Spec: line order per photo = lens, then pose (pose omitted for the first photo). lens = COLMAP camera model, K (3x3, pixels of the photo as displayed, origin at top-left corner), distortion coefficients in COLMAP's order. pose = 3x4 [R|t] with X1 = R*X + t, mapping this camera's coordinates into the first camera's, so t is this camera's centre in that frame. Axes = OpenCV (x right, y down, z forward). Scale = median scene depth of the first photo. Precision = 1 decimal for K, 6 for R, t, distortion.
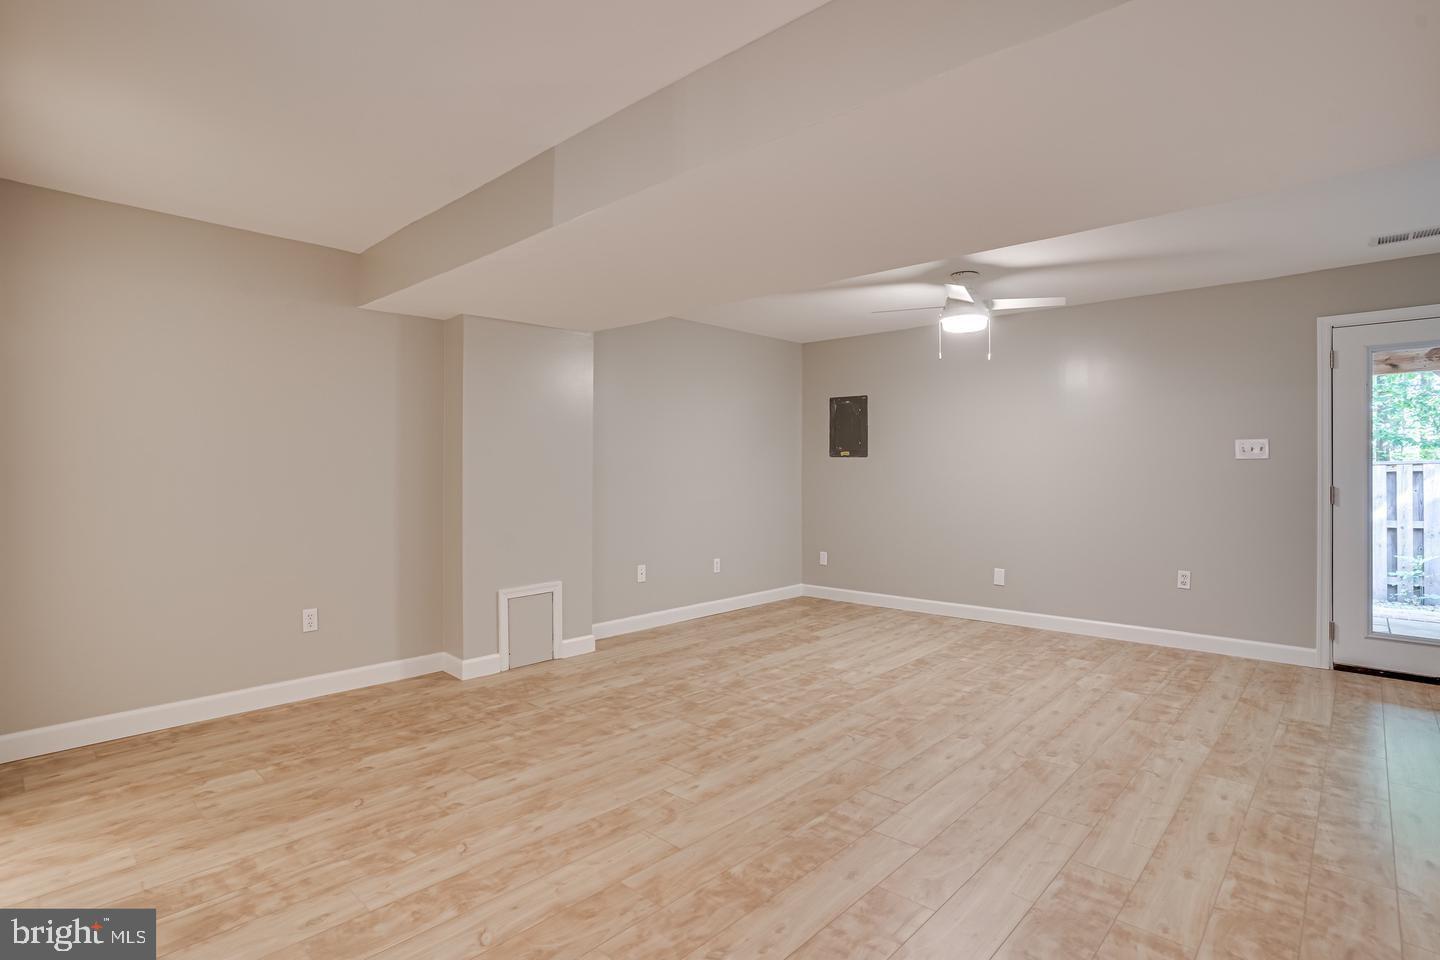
lens RADIAL K [[706.3, 0, 713.9], [0, 706.3, 482.8], [0, 0, 1]] dist [-0.071017, 0.037978]
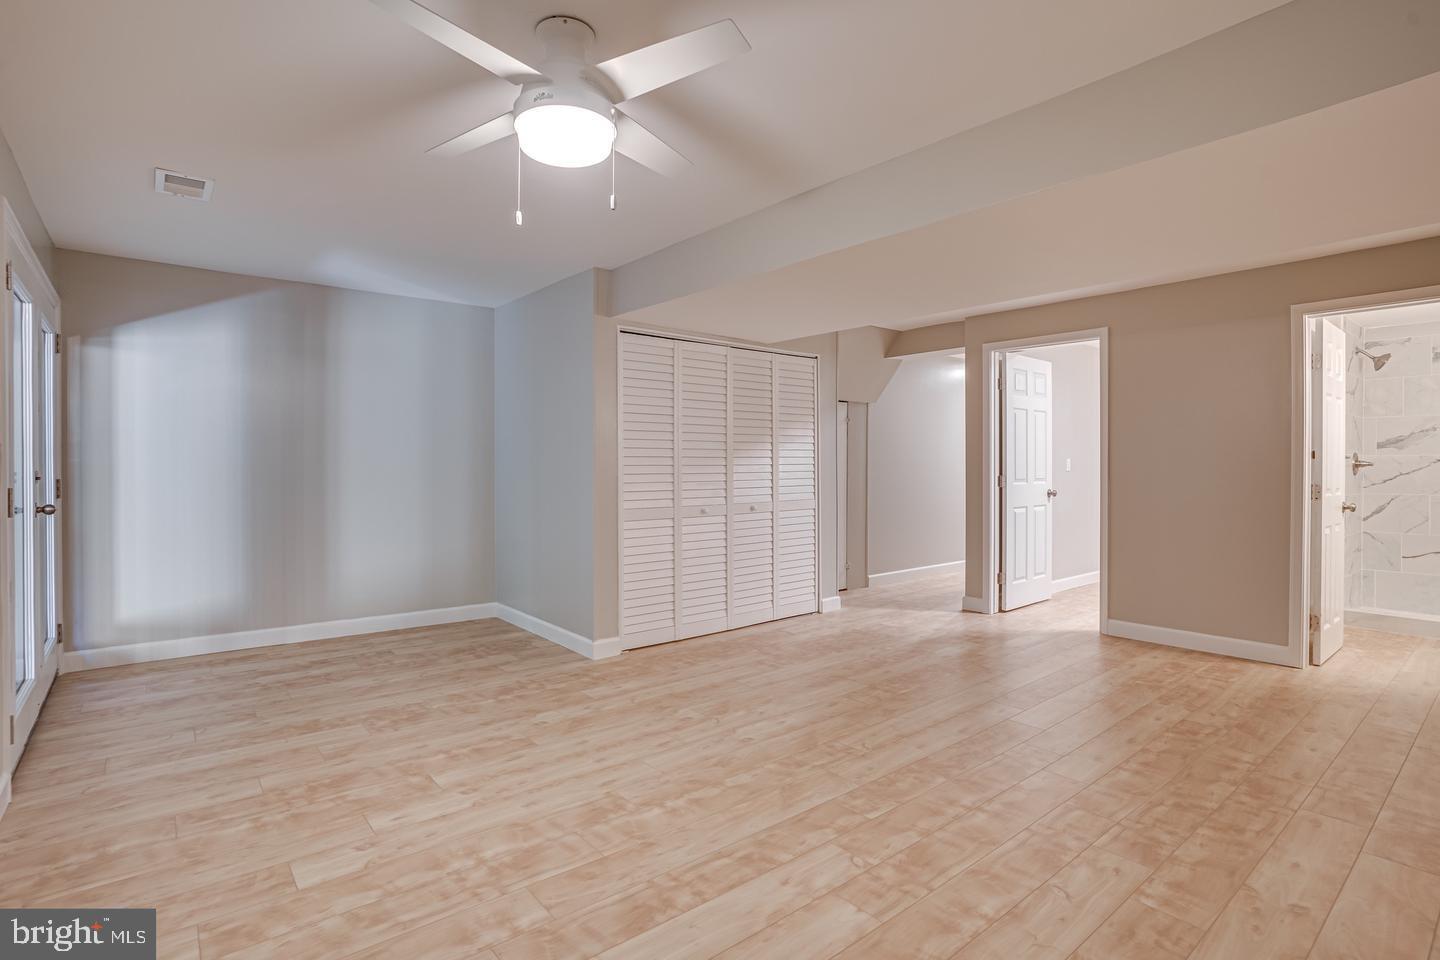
lens RADIAL K [[706.3, 0, 713.9], [0, 706.3, 482.8], [0, 0, 1]] dist [-0.071017, 0.037978]
pose [[-0.991278, -0.004393, 0.131713, 0.267043], [0.001444, 0.999022, 0.044194, -0.033510], [-0.131778, 0.043999, -0.990302, 1.875614]]
